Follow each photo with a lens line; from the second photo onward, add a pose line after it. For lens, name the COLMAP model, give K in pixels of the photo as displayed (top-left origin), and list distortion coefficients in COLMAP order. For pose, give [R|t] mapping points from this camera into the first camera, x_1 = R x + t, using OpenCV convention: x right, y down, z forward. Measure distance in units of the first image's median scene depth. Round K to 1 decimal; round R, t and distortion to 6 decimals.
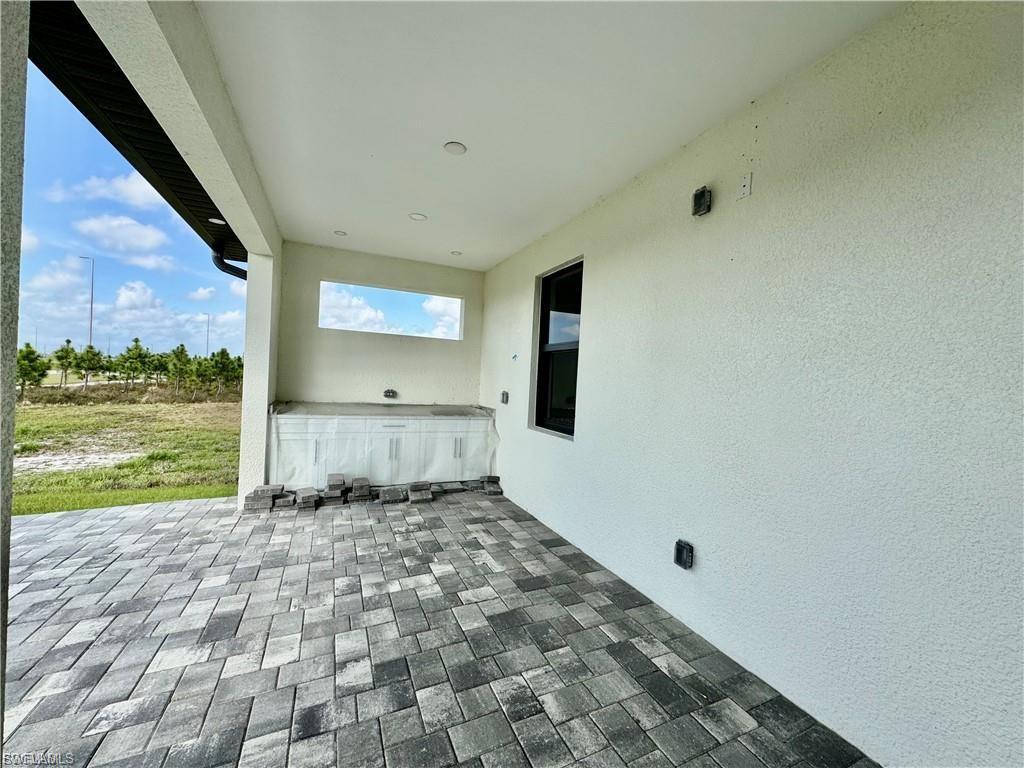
lens RADIAL K [[404.4, 0, 513.8], [0, 404.4, 385.3], [0, 0, 1]] dist [-0.003543, 0.000213]
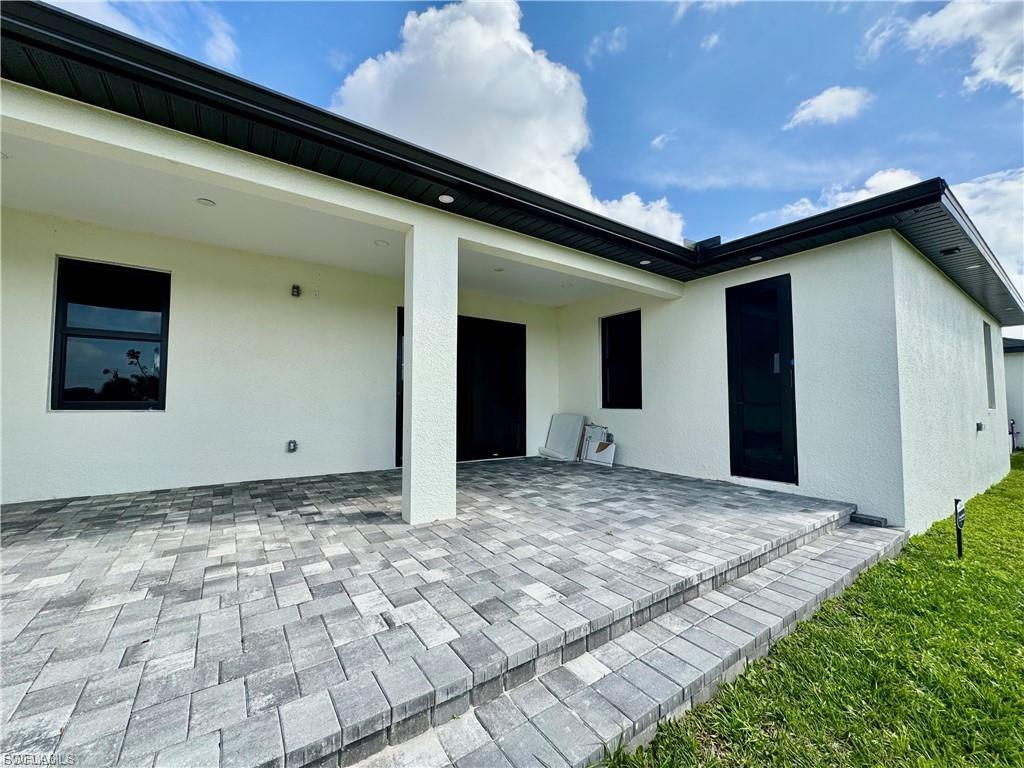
lens RADIAL K [[404.4, 0, 513.8], [0, 404.4, 385.3], [0, 0, 1]] dist [-0.003543, 0.000213]
pose [[-0.180848, -0.000726, 0.983511, -2.140189], [0.001382, 0.999999, 0.000992, 0.085123], [-0.983510, 0.001538, -0.180847, 0.216849]]
